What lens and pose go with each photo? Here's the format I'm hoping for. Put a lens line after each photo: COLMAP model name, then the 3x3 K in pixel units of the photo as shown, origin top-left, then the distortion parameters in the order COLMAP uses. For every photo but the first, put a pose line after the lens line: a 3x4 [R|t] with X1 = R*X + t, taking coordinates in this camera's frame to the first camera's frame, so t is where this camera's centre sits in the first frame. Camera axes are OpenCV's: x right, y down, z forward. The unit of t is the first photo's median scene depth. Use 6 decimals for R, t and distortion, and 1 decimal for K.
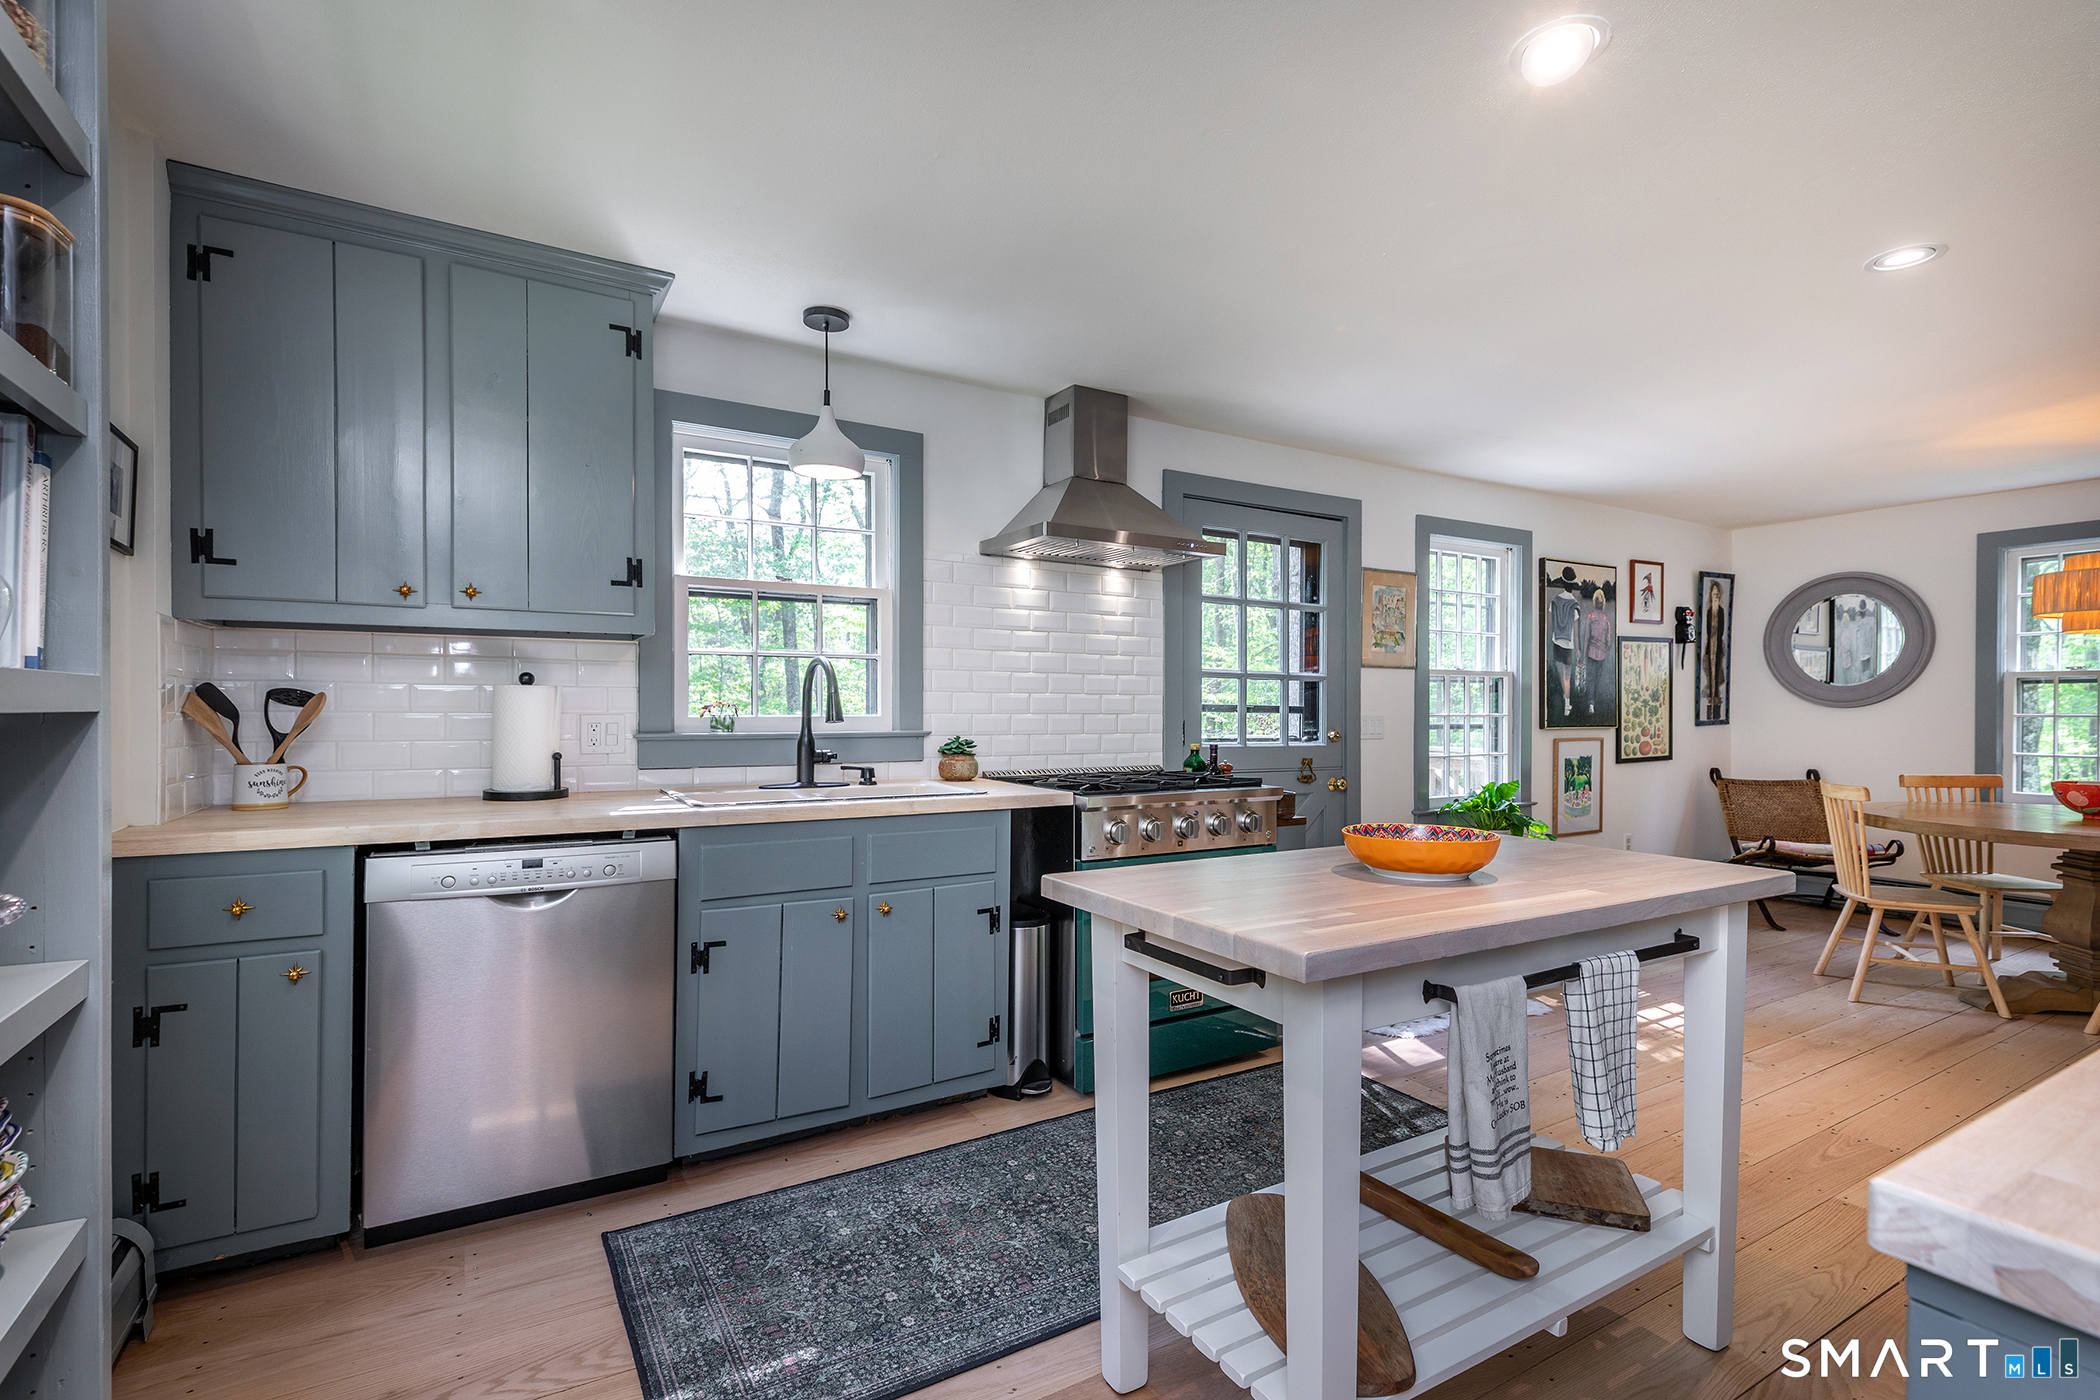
lens RADIAL K [[964.1, 0, 1043.1], [0, 964.1, 703.1], [0, 0, 1]] dist [0.002564, -0.000031]
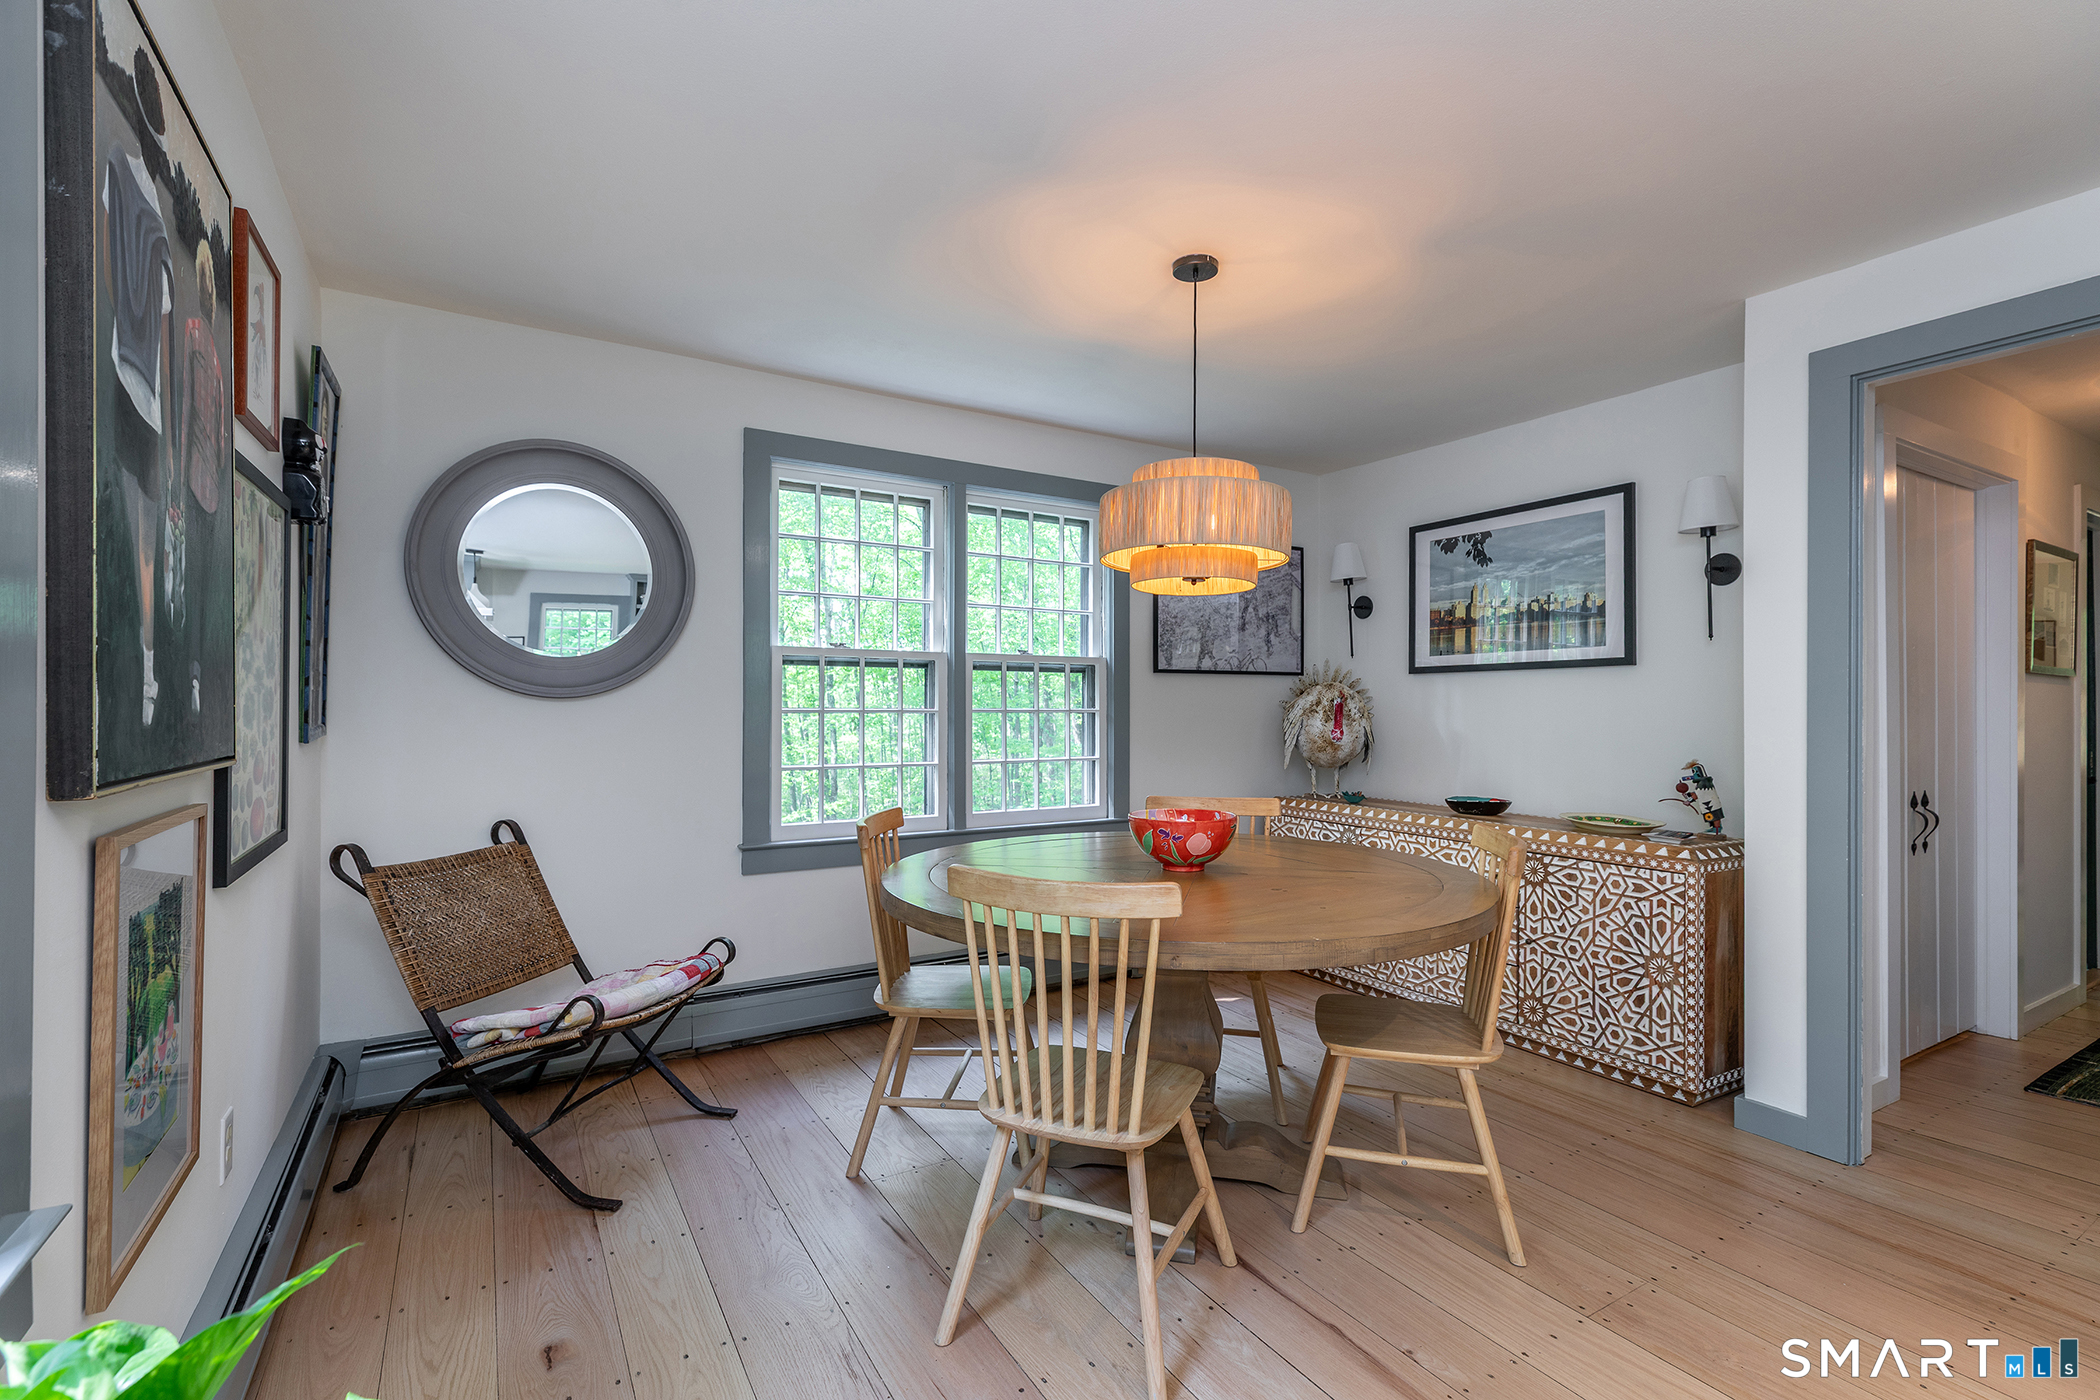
lens RADIAL K [[964.1, 0, 1049.8], [0, 964.1, 699.4], [0, 0, 1]] dist [0.002564, -0.000031]
pose [[-0.013928, -0.001643, 0.999902, 0.313497], [0.006371, 0.999978, 0.001732, 0.006978], [-0.999883, 0.006395, -0.013917, 0.776510]]
